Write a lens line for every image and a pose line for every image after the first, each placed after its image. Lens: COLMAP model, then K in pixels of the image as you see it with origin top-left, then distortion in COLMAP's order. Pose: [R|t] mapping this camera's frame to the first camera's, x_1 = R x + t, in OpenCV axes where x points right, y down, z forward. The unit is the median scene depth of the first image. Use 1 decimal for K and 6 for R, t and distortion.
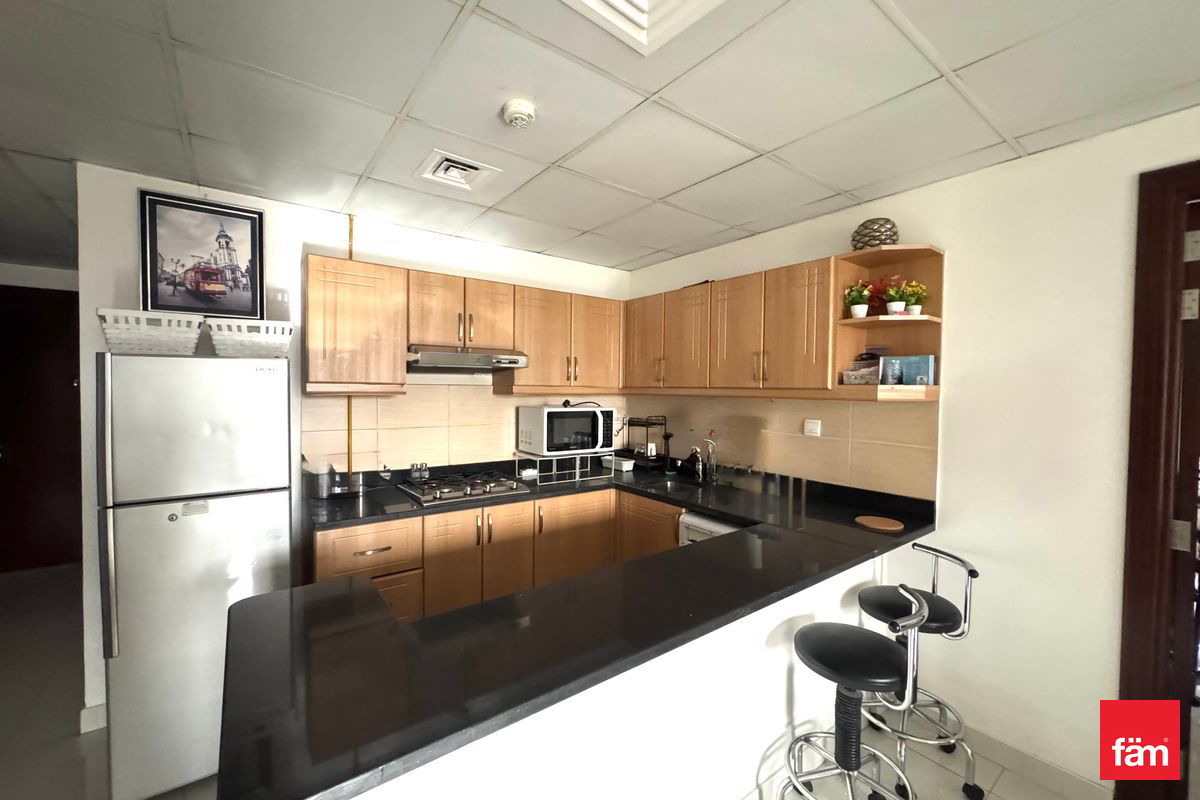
lens RADIAL K [[475.9, 0, 600.0], [0, 475.9, 400.0], [0, 0, 1]] dist [-0.000484, -0.000160]
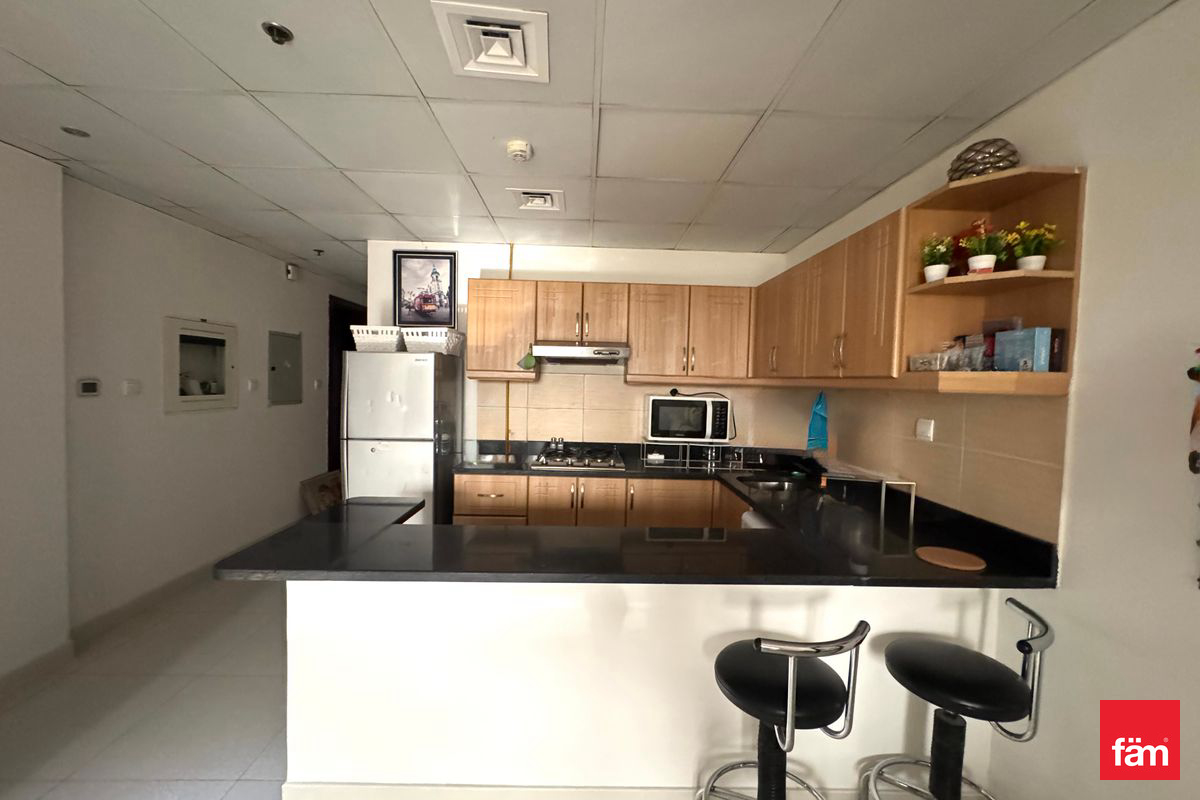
lens RADIAL K [[479.3, 0, 600.0], [0, 479.3, 400.0], [0, 0, 1]] dist [-0.001226, -0.000218]
pose [[0.815595, 0.034928, -0.577567, 0.507383], [-0.031502, 0.999376, 0.015952, 0.015971], [0.577764, 0.005184, 0.816187, 0.067633]]
